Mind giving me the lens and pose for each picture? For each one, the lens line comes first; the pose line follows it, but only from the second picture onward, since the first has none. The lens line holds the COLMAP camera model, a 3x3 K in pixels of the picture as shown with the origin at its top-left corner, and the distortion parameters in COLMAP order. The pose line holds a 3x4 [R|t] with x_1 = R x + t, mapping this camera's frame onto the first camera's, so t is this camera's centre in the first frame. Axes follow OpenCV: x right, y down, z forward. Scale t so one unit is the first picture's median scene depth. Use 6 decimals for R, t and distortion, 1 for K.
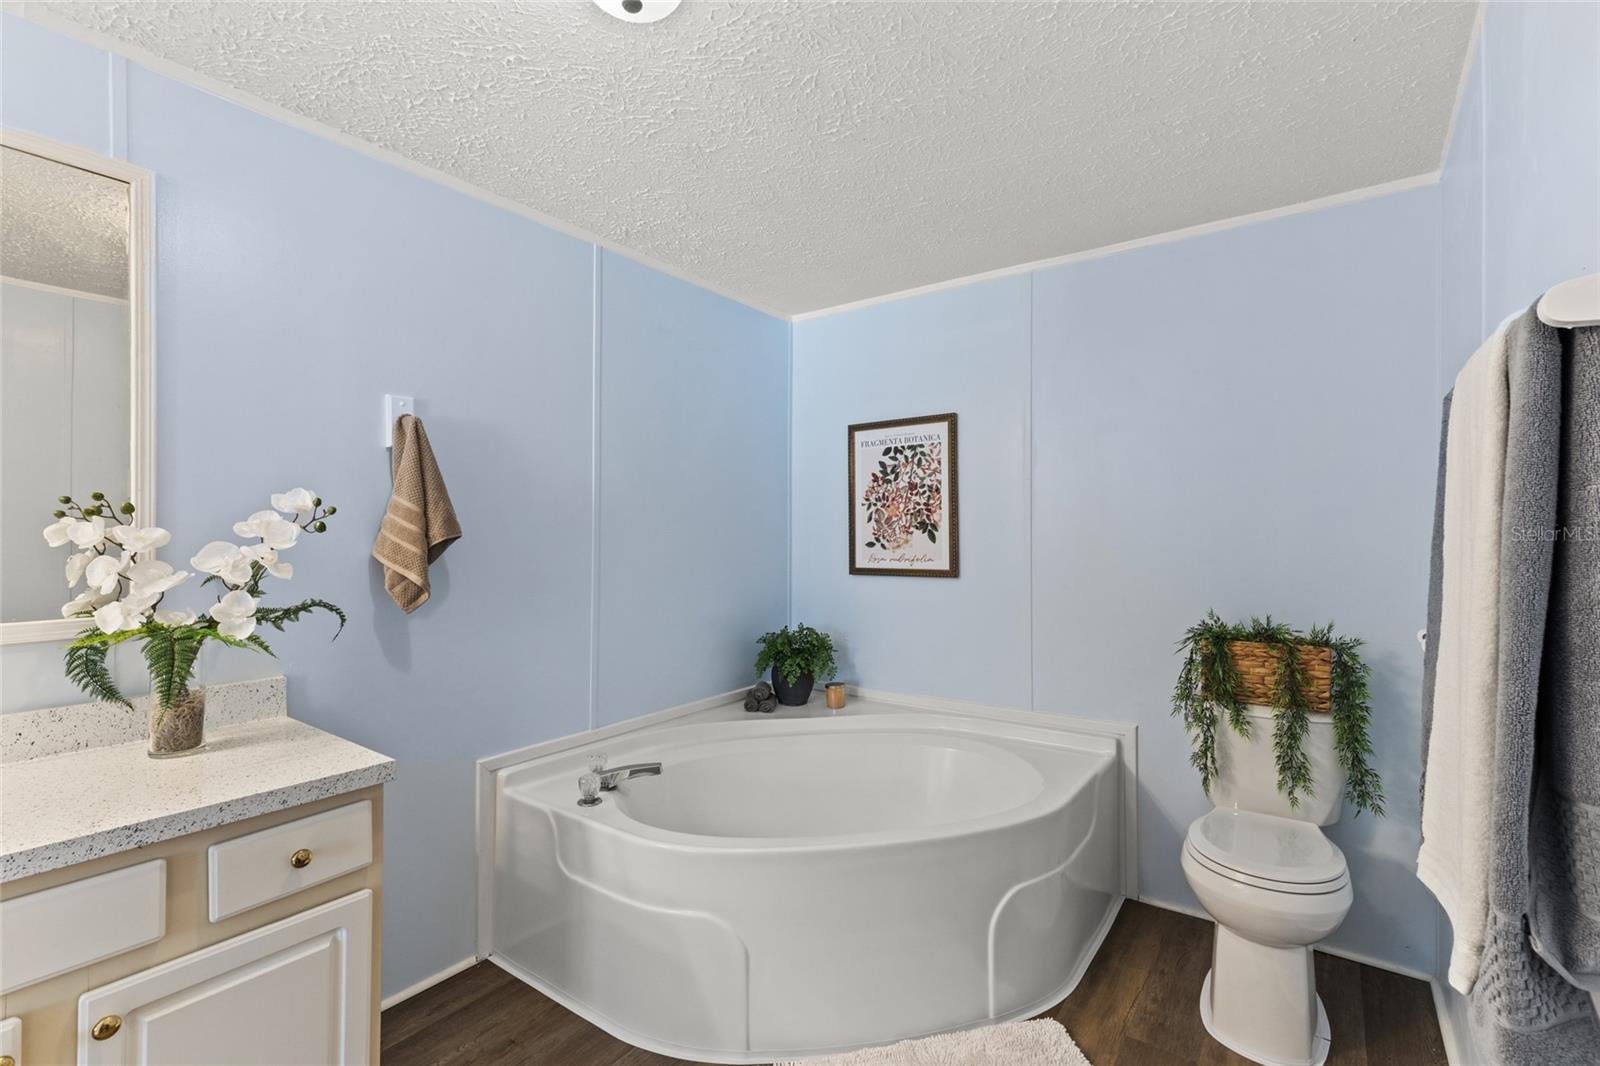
lens RADIAL K [[731.1, 0, 800.0], [0, 731.1, 533.0], [0, 0, 1]] dist [0.016615, 0.000066]
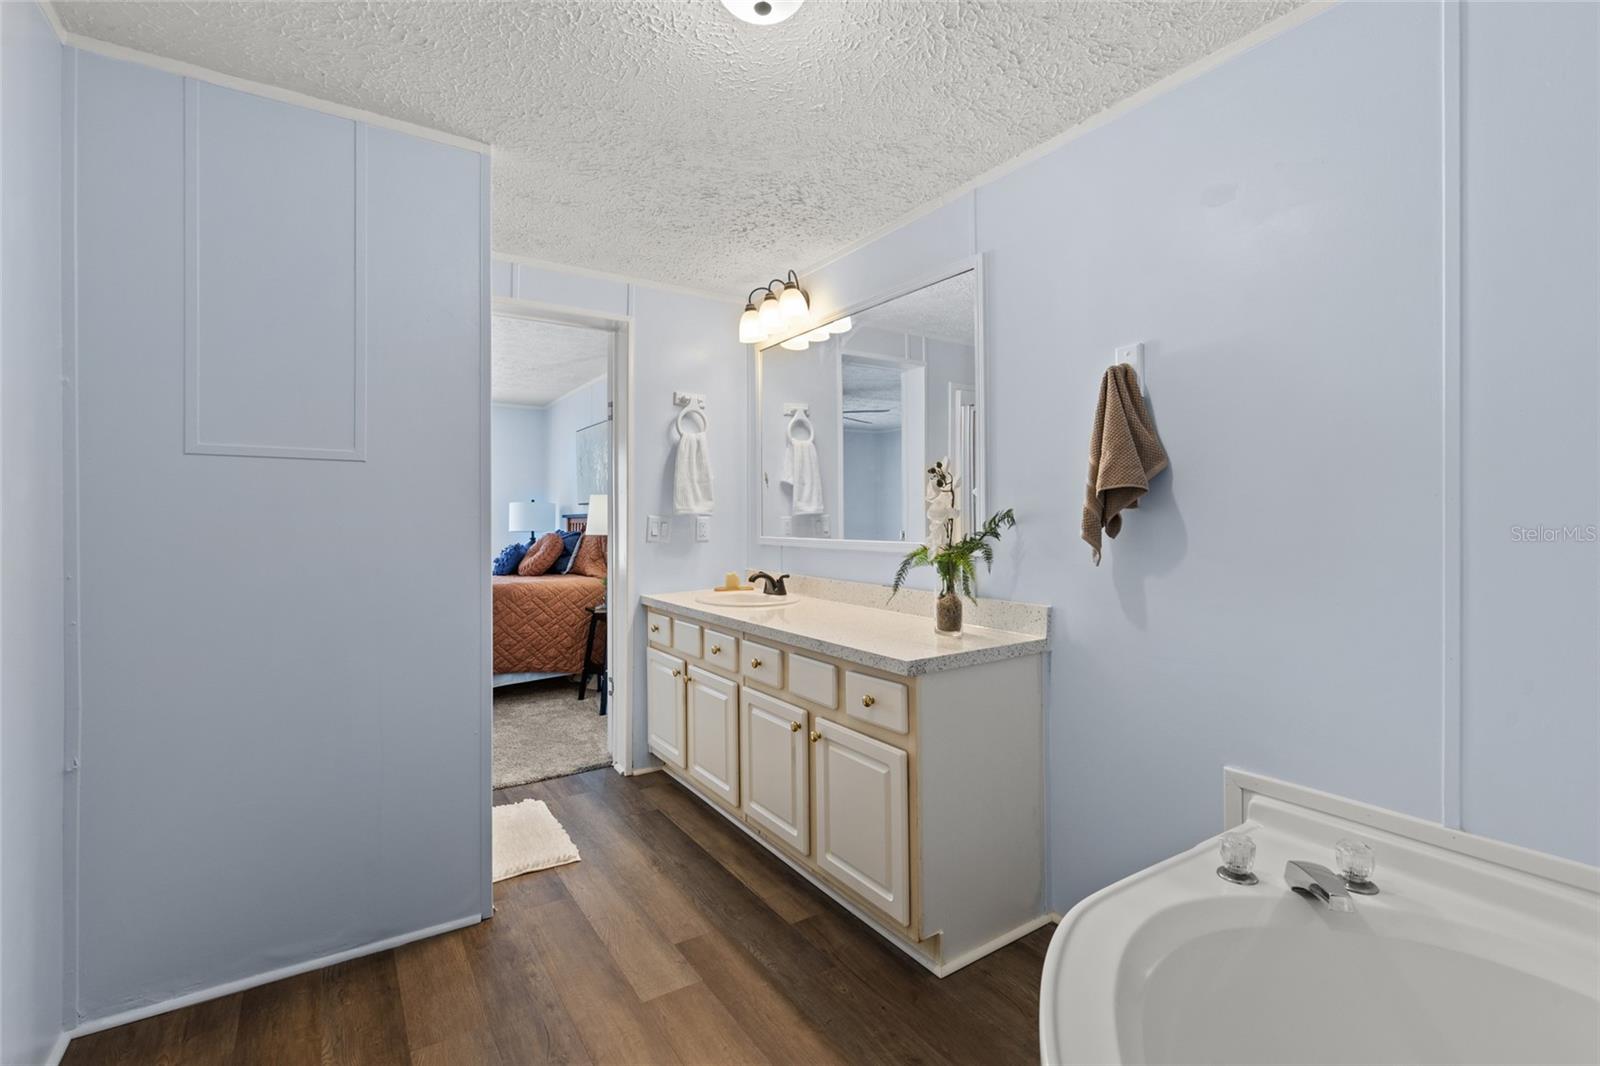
lens RADIAL K [[724.3, 0, 805.8], [0, 724.3, 527.9], [0, 0, 1]] dist [0.003876, 0.000101]
pose [[-0.356656, 0.011096, -0.934170, 0.328472], [0.003565, 0.999938, 0.010516, 0.028694], [0.934229, 0.000420, -0.356674, 0.607264]]
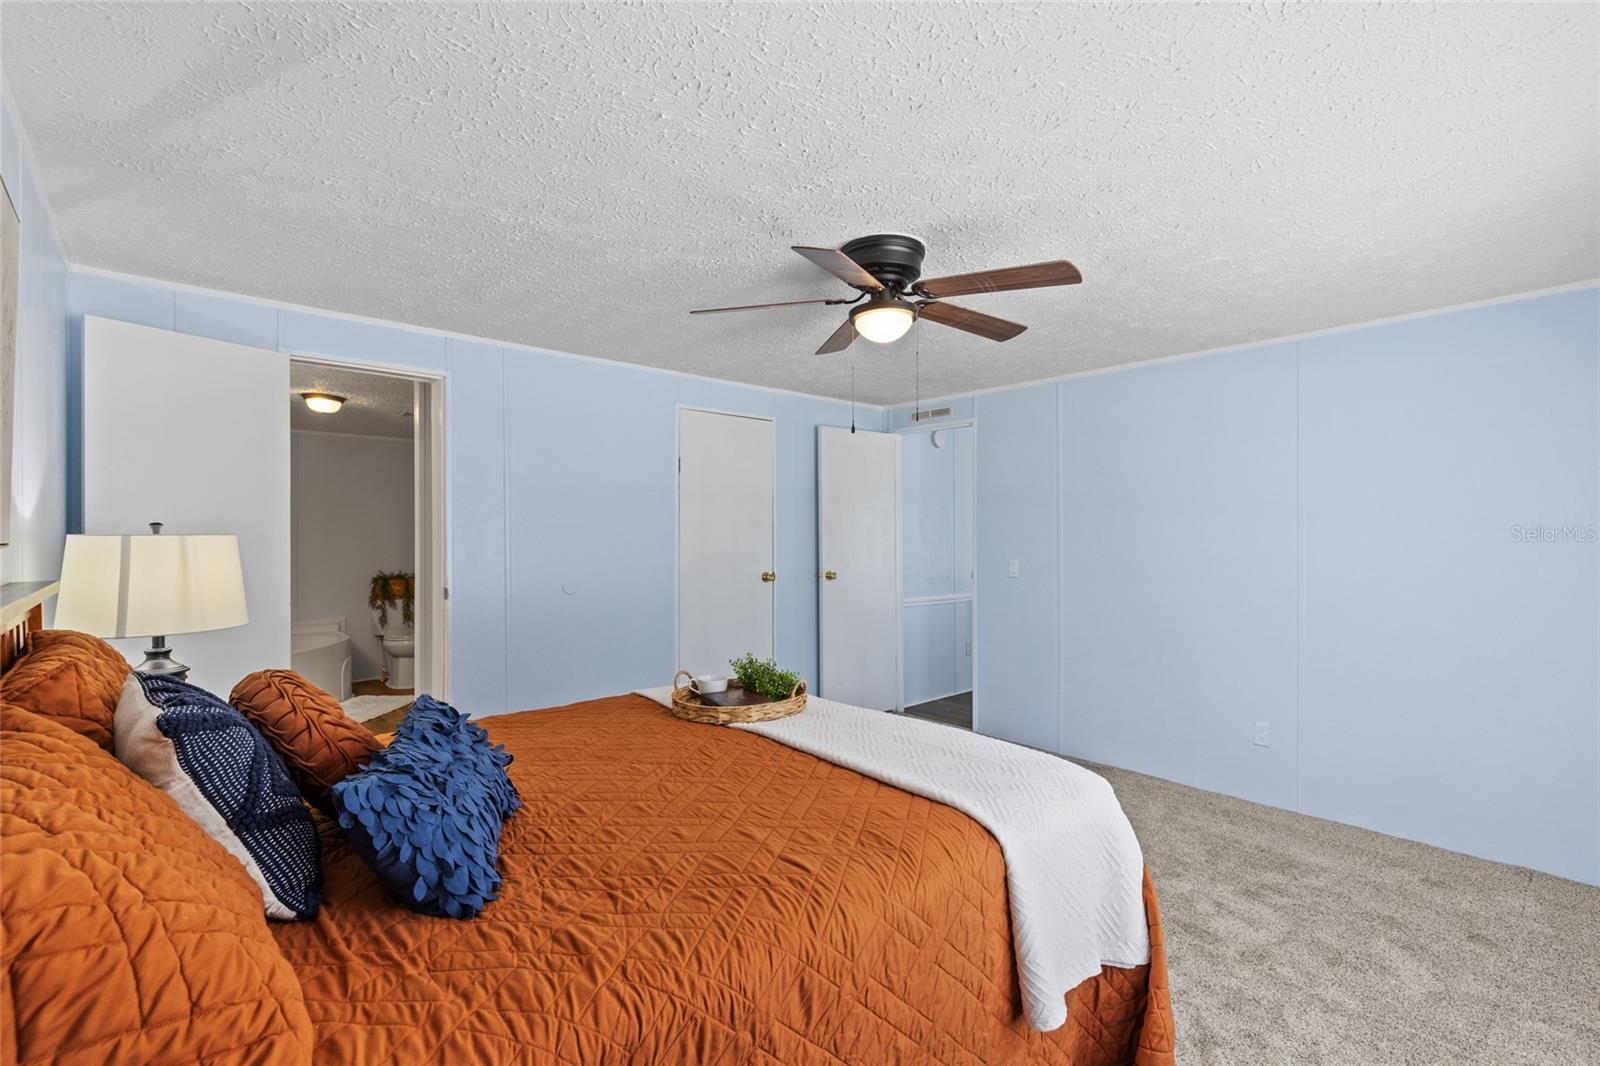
lens RADIAL K [[724.3, 0, 805.8], [0, 724.3, 527.9], [0, 0, 1]] dist [0.003876, 0.000101]
pose [[0.230476, 0.025807, 0.972736, -1.380073], [0.001682, 0.999636, -0.026919, 0.012499], [-0.973077, 0.007840, 0.230348, -0.971992]]
